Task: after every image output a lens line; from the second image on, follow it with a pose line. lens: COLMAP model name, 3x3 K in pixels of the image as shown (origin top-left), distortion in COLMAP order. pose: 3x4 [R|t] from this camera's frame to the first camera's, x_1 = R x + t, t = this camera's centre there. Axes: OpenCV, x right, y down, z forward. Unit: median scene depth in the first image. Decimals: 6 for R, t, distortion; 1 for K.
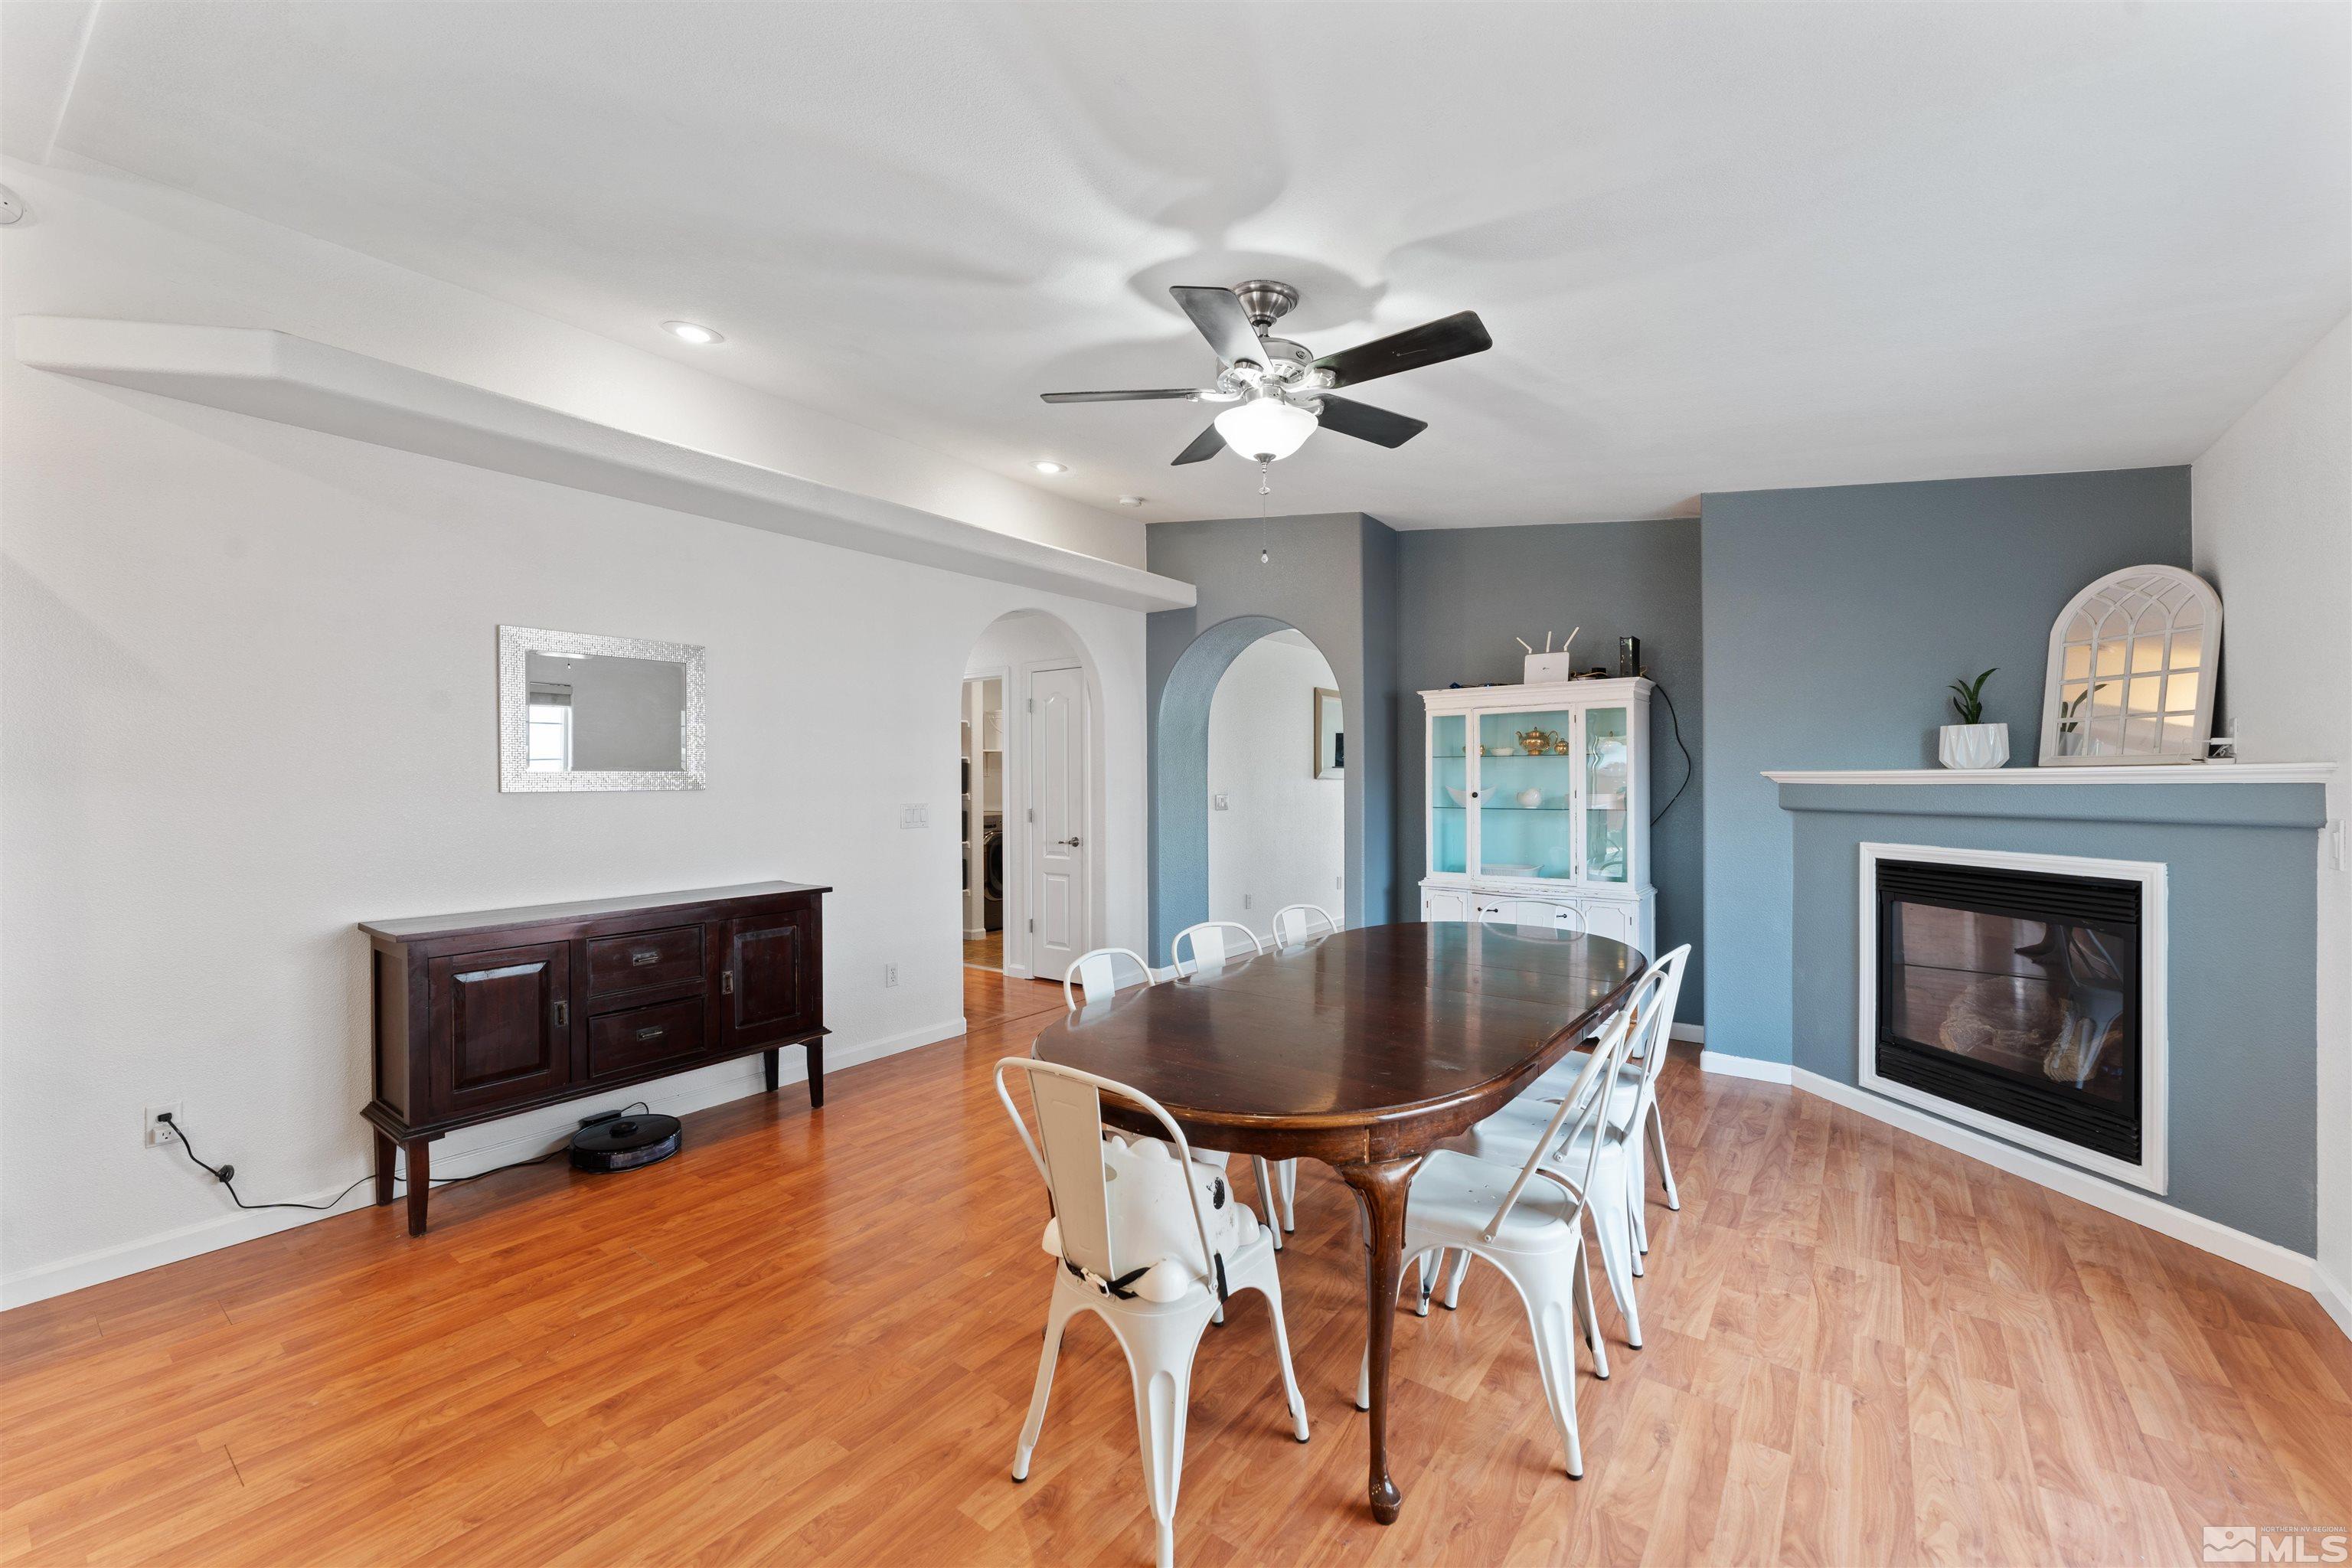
lens RADIAL K [[938.8, 0, 1174.8], [0, 938.8, 782.1], [0, 0, 1]] dist [0.002123, -0.000365]
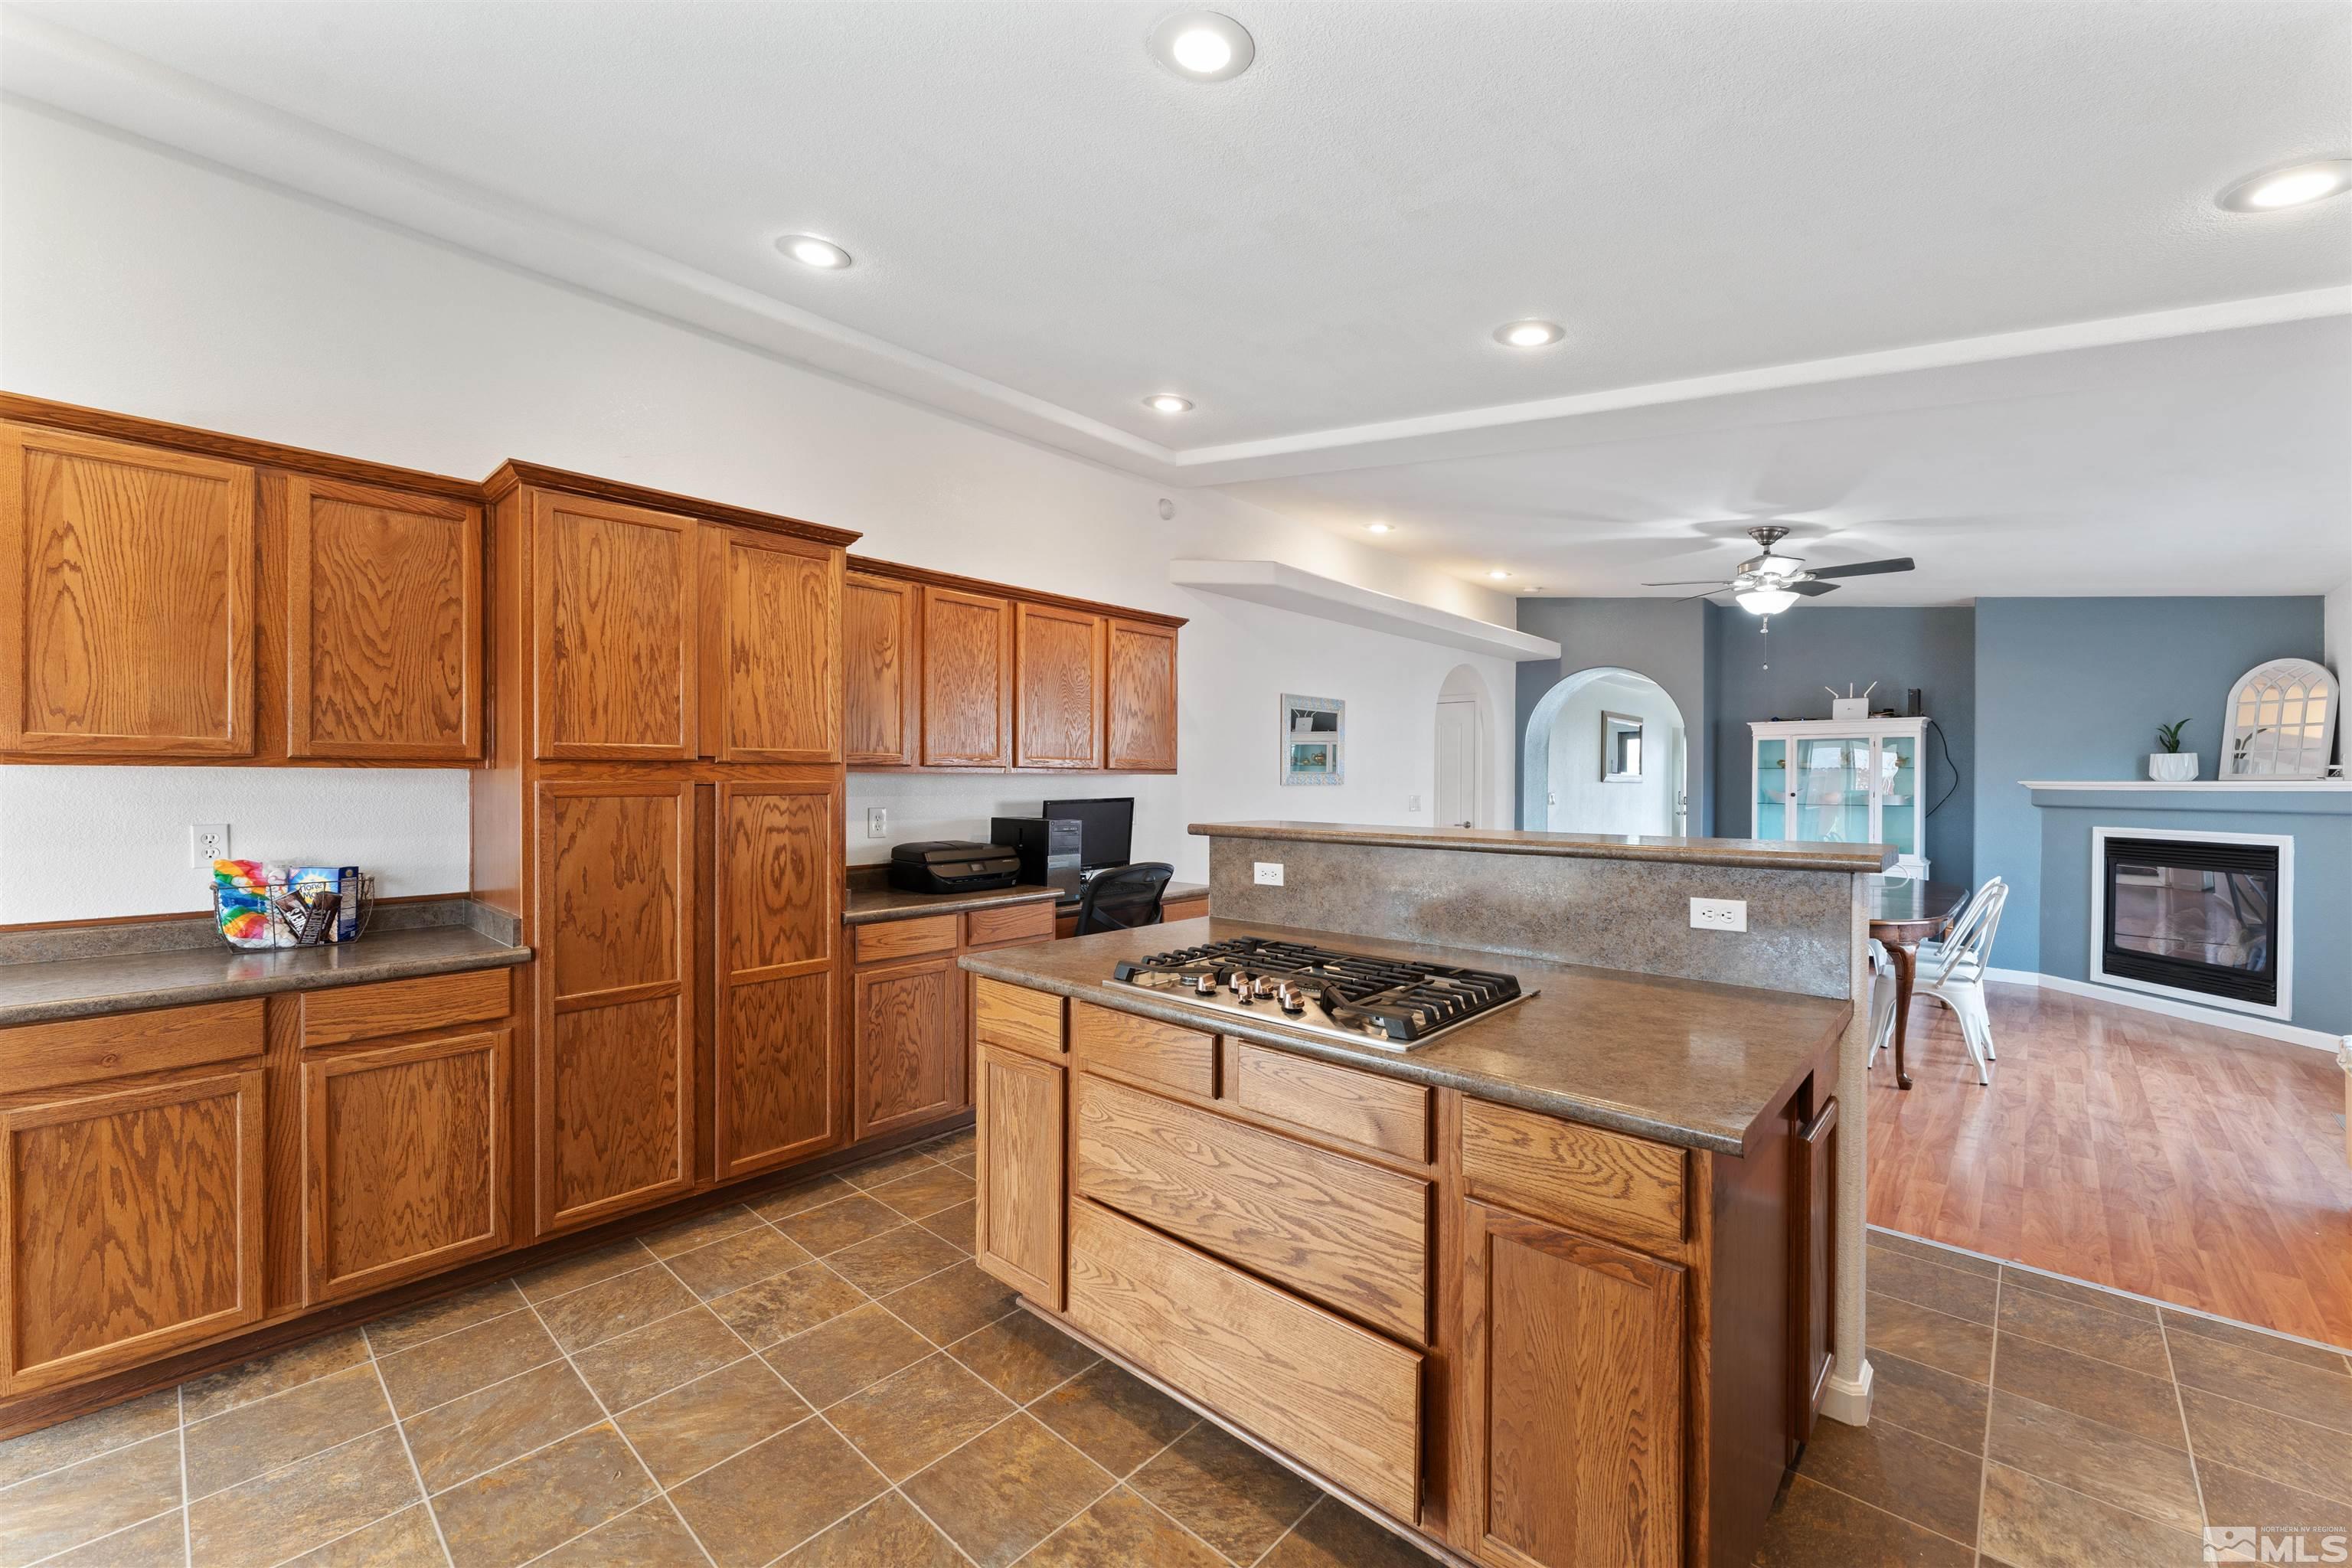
lens RADIAL K [[938.8, 0, 1176.2], [0, 938.8, 783.3], [0, 0, 1]] dist [0.002123, -0.000365]
pose [[0.994475, 0.011647, -0.104326, -0.643008], [-0.011526, 0.999932, 0.001759, 0.006017], [0.104339, -0.000546, 0.994542, -0.737160]]
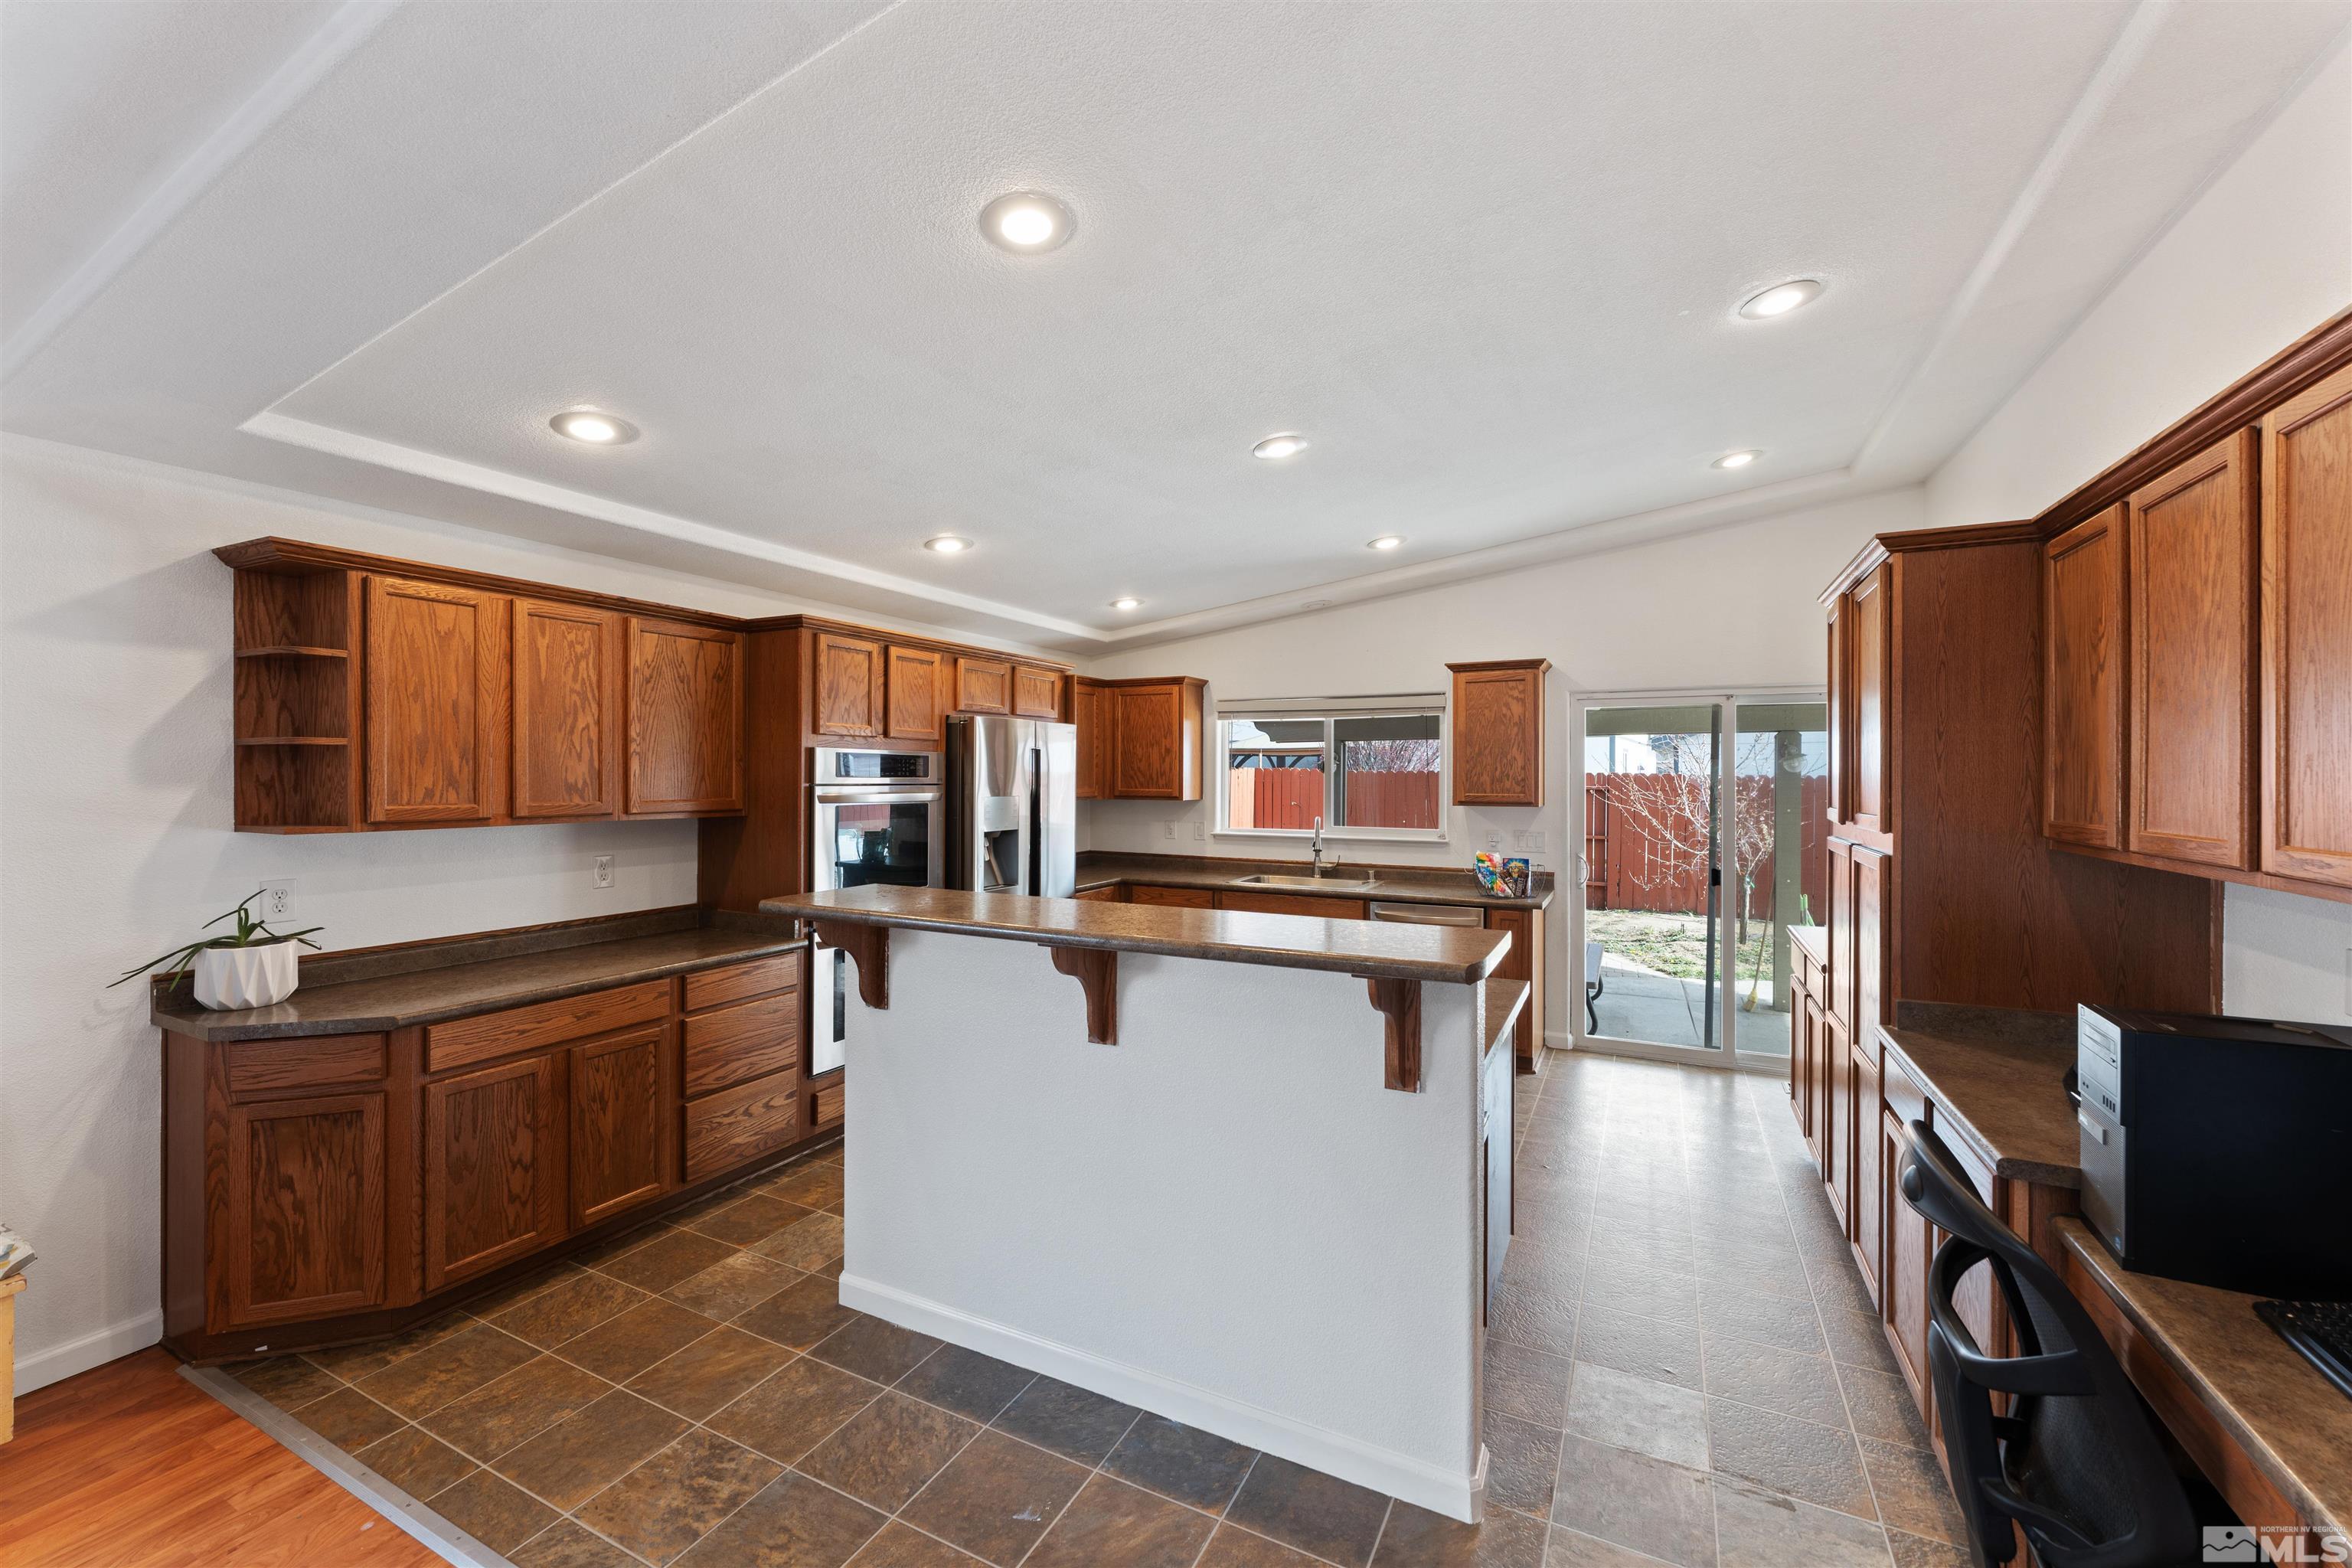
lens RADIAL K [[938.8, 0, 1173.6], [0, 938.8, 773.9], [0, 0, 1]] dist [0.002123, -0.000365]
pose [[-0.986764, 0.003665, -0.162121, -0.435287], [0.002838, 0.999982, 0.005334, -0.052834], [0.162138, 0.004803, -0.986756, 0.623274]]
